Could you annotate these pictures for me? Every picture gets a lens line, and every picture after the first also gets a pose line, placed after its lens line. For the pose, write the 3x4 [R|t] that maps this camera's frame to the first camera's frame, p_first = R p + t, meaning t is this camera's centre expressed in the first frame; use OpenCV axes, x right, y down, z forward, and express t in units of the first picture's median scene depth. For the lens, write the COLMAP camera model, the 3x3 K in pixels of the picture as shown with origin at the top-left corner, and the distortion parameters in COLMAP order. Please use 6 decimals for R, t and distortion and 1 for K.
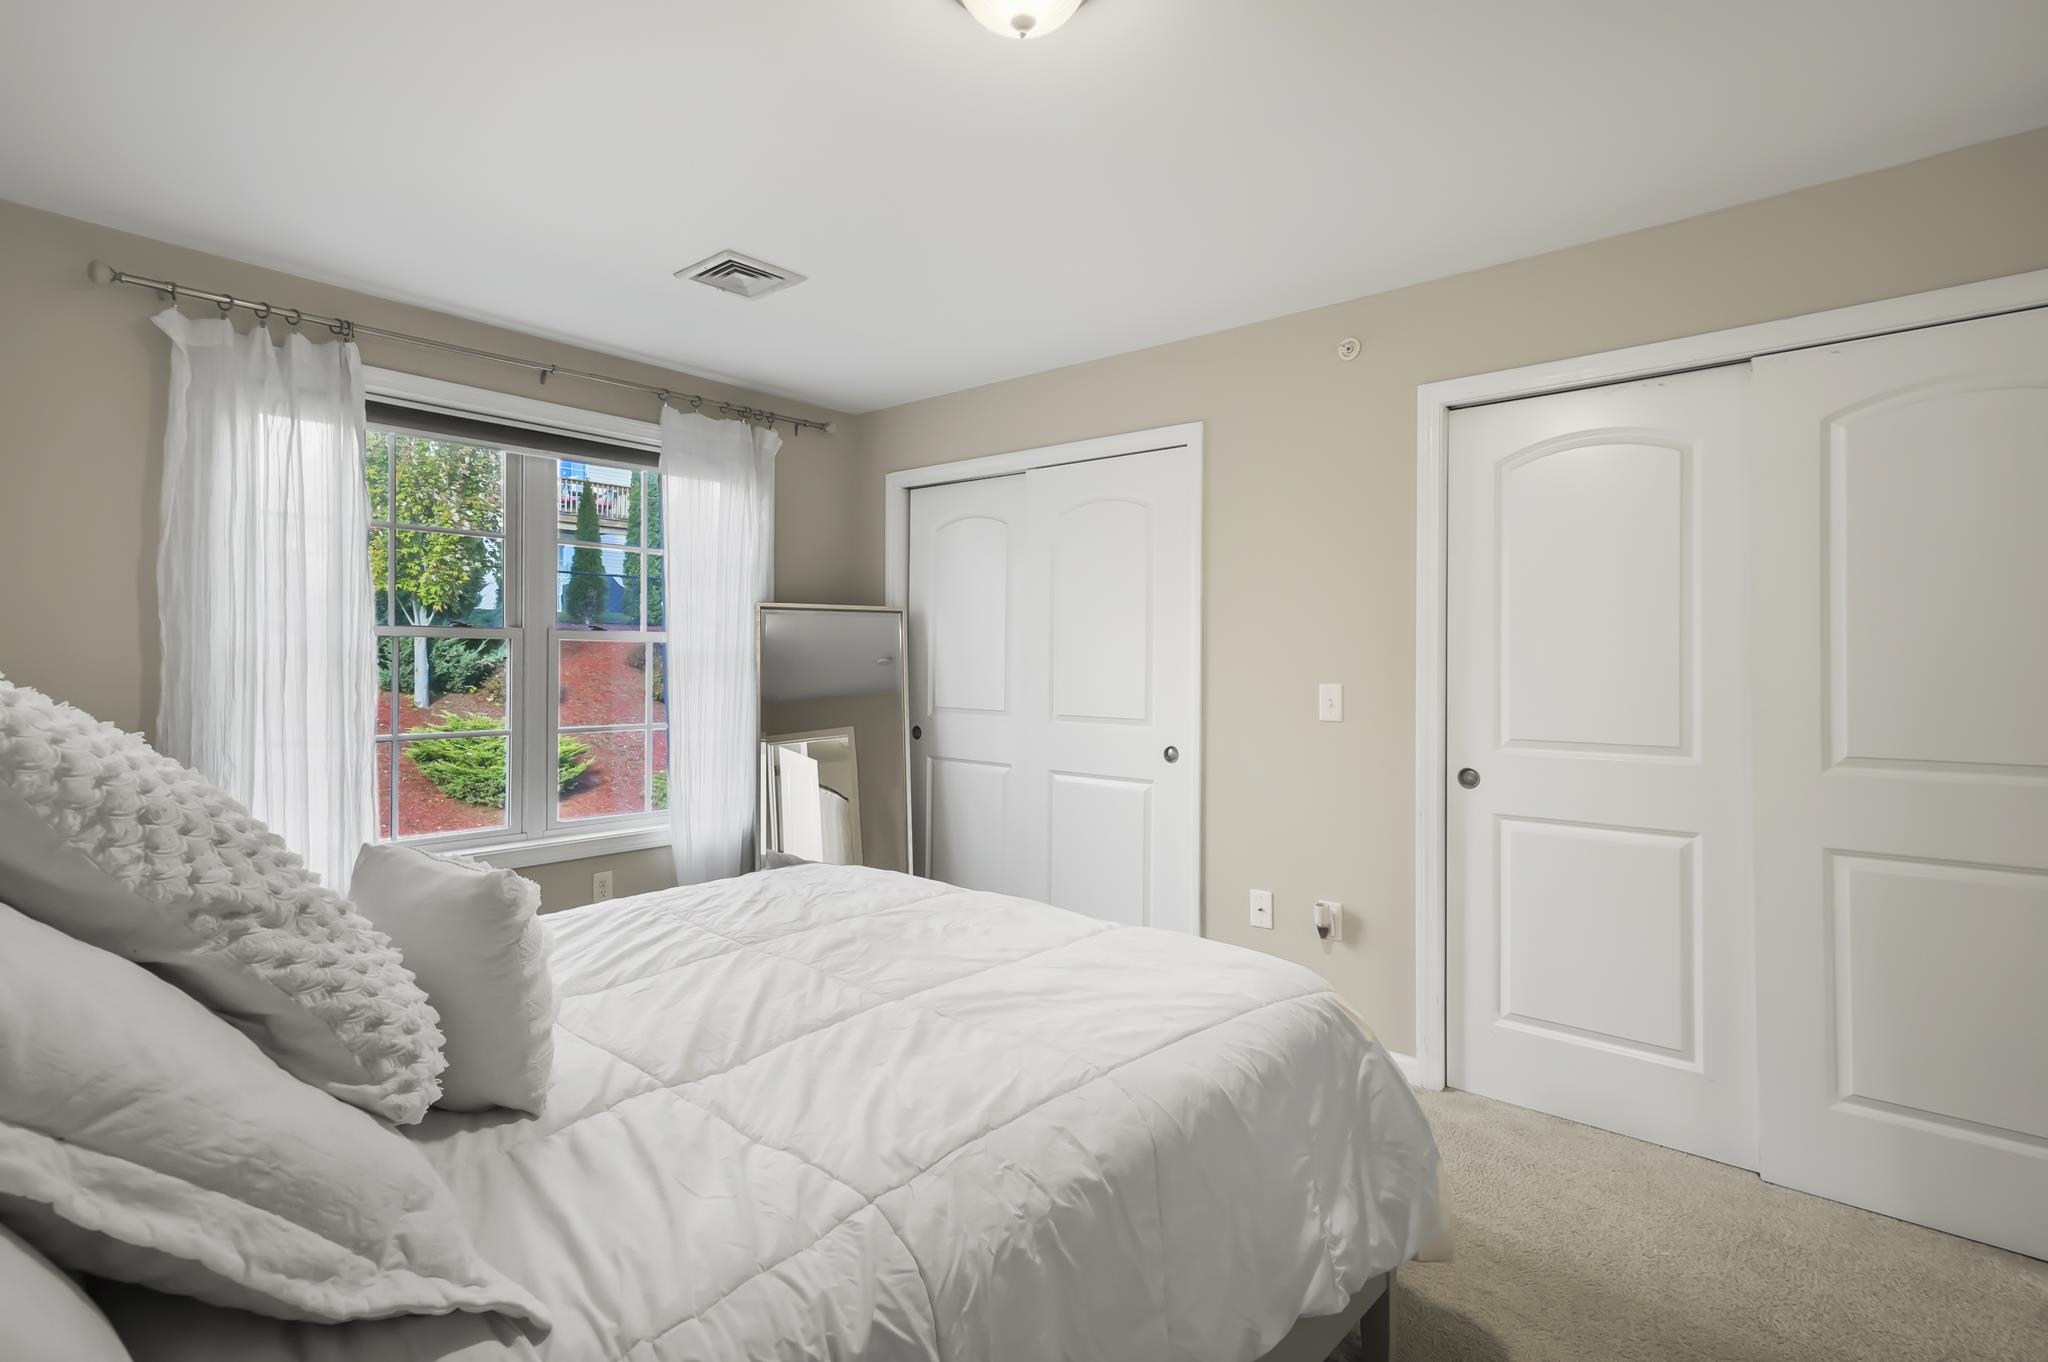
lens RADIAL K [[1006.8, 0, 1015.2], [0, 1006.8, 683.6], [0, 0, 1]] dist [0.012380, 0.008438]
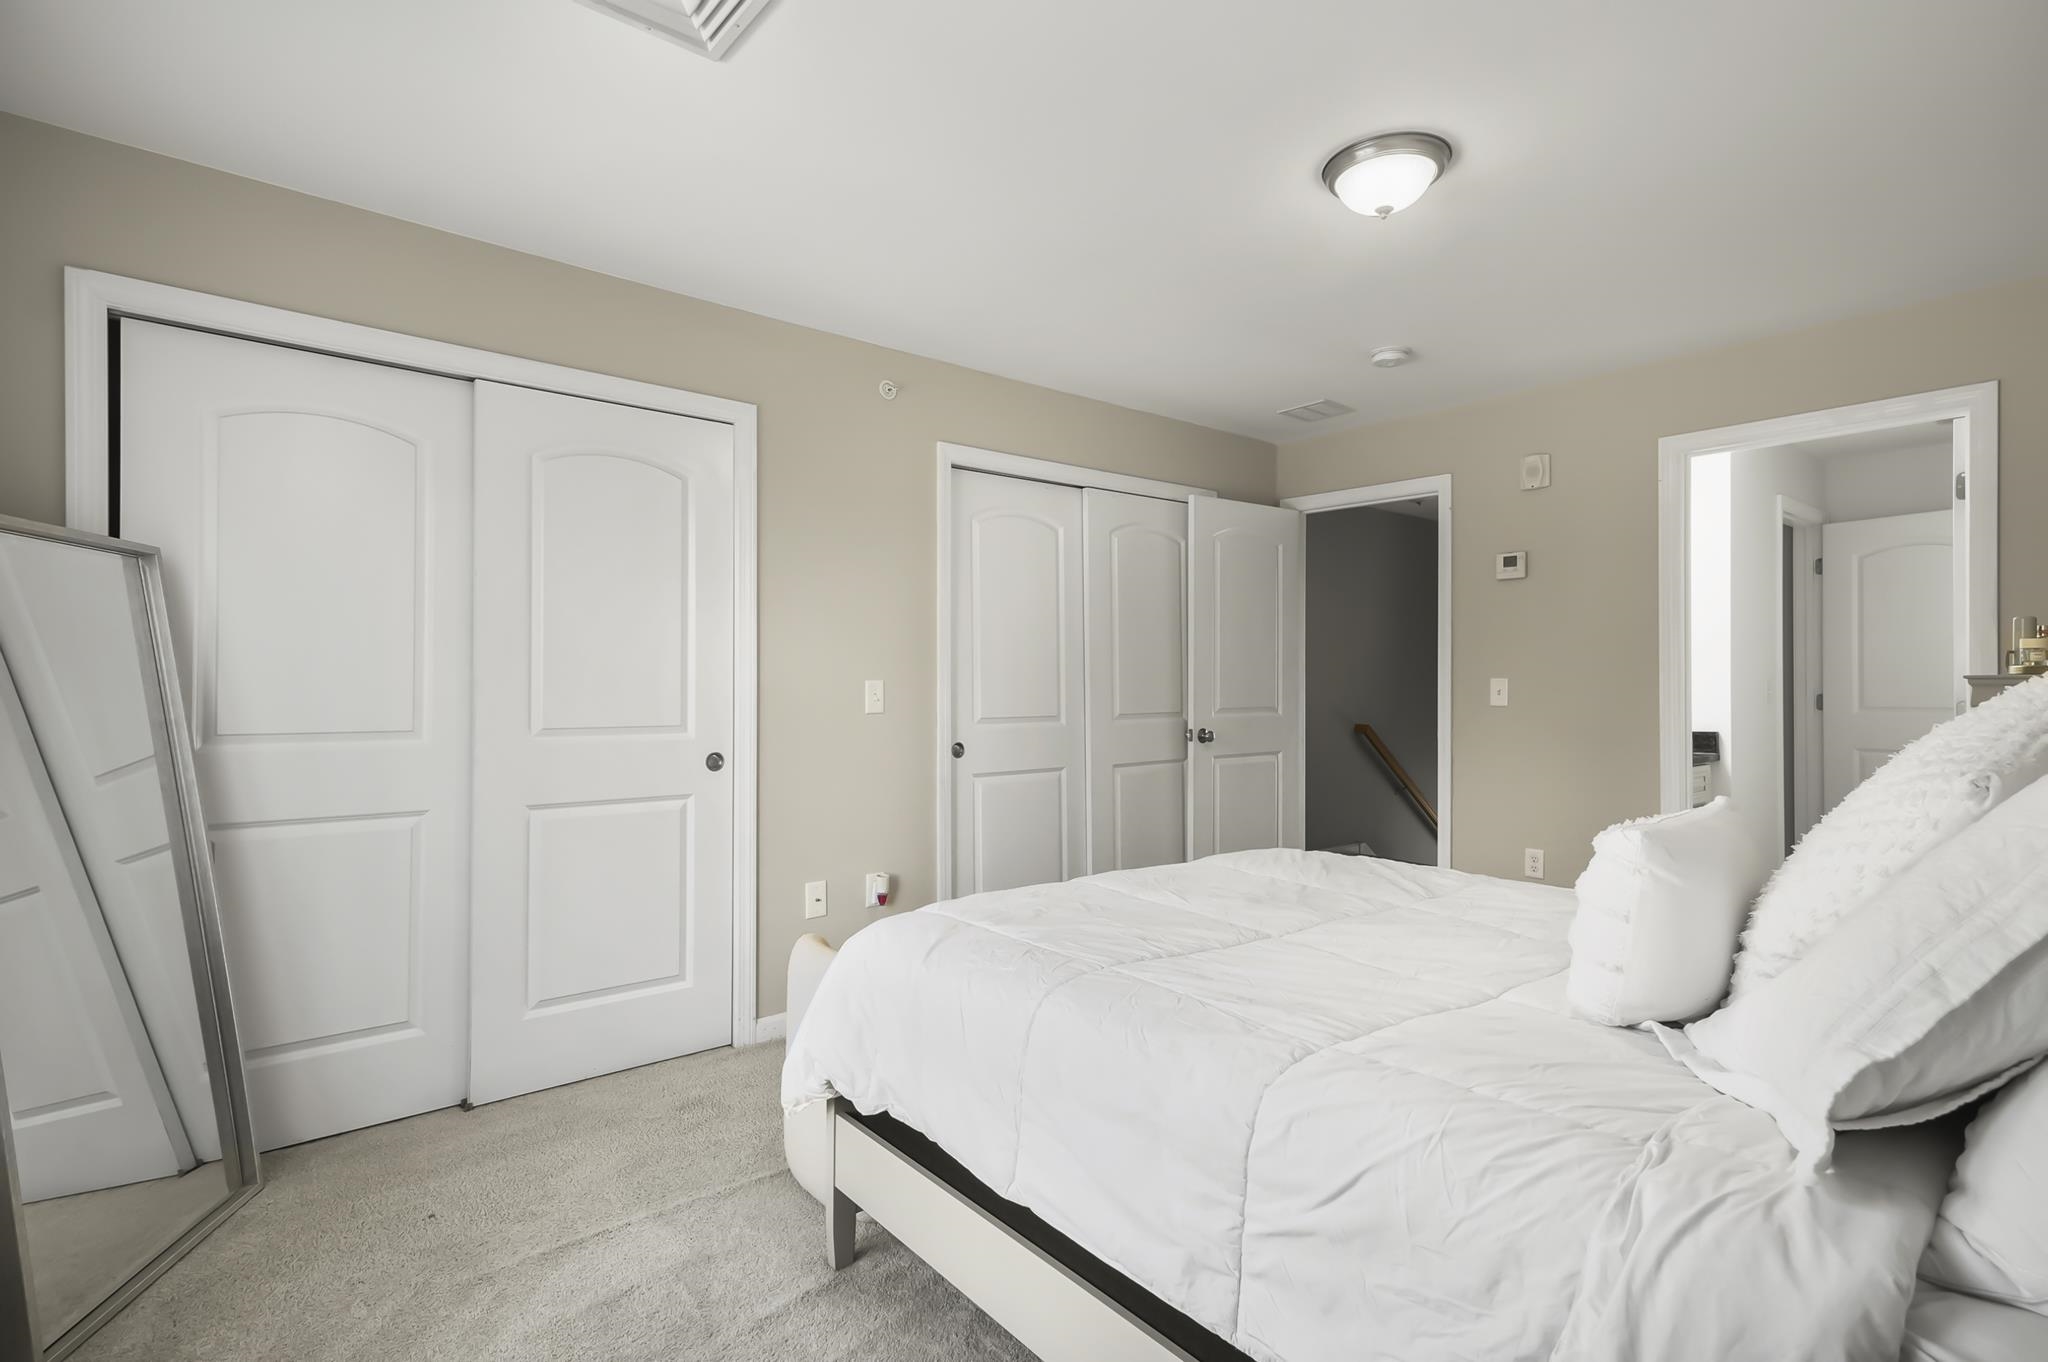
lens RADIAL K [[1006.8, 0, 1013.8], [0, 1006.8, 670.6], [0, 0, 1]] dist [0.012380, 0.008438]
pose [[0.164688, -0.010400, 0.986291, -0.659943], [0.006138, 0.999936, 0.009519, -0.017437], [-0.986327, 0.004486, 0.164741, 0.564415]]
